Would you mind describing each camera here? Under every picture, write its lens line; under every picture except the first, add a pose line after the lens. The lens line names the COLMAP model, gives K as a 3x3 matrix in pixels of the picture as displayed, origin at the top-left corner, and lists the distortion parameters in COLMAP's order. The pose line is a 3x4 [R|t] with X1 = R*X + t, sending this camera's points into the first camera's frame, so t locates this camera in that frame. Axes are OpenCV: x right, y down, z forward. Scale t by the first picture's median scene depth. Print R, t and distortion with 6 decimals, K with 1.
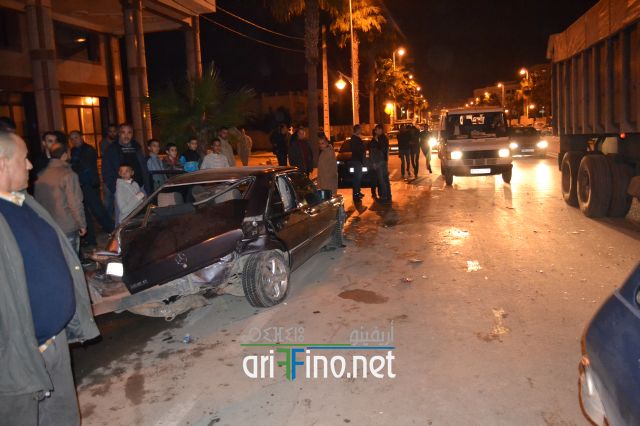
lens RADIAL K [[508.3, 0, 320.0], [0, 508.3, 213.0], [0, 0, 1]] dist [-0.083486, 0.014451]
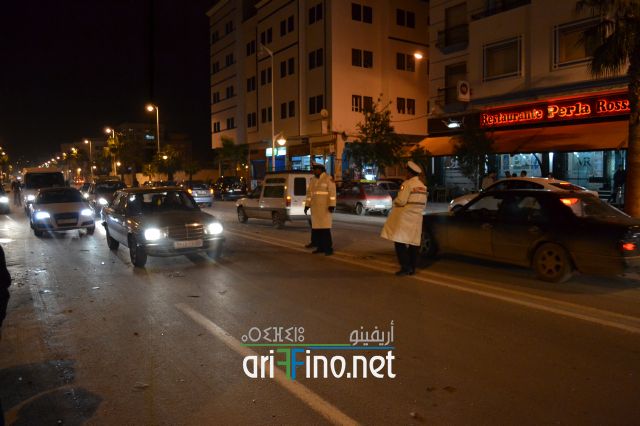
lens RADIAL K [[508.3, 0, 320.0], [0, 508.3, 213.0], [0, 0, 1]] dist [-0.083486, 0.014451]
pose [[0.717697, -0.016385, 0.696163, -0.022196], [0.093418, 0.992952, -0.072938, 0.022286], [-0.690061, 0.117381, 0.714169, -0.129525]]
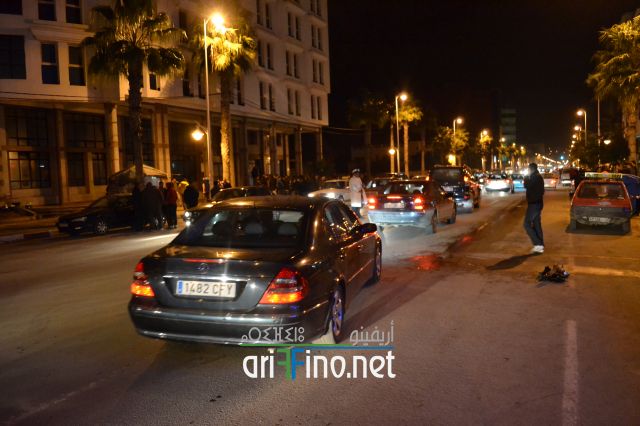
lens RADIAL K [[508.3, 0, 320.0], [0, 508.3, 213.0], [0, 0, 1]] dist [-0.083486, 0.014451]
pose [[0.970822, 0.024932, -0.238502, 0.371911], [-0.044210, 0.996141, -0.075824, 0.221424], [0.235691, 0.084156, 0.968178, -1.443043]]
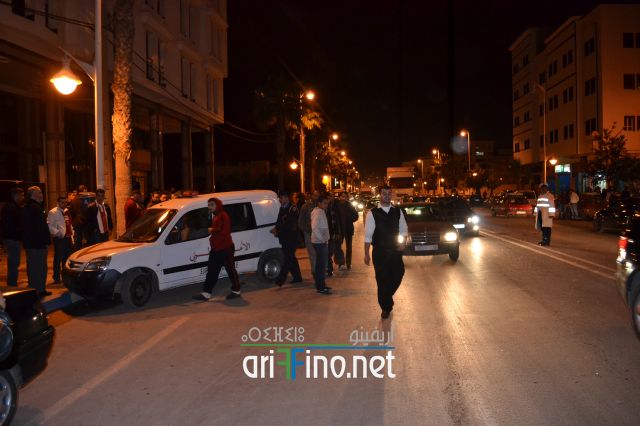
lens RADIAL K [[508.3, 0, 320.0], [0, 508.3, 213.0], [0, 0, 1]] dist [-0.083486, 0.014451]
pose [[0.992036, 0.018435, 0.124601, -0.101763], [-0.001988, 0.991400, -0.130849, 0.123066], [-0.125942, 0.129560, 0.983541, -0.711962]]
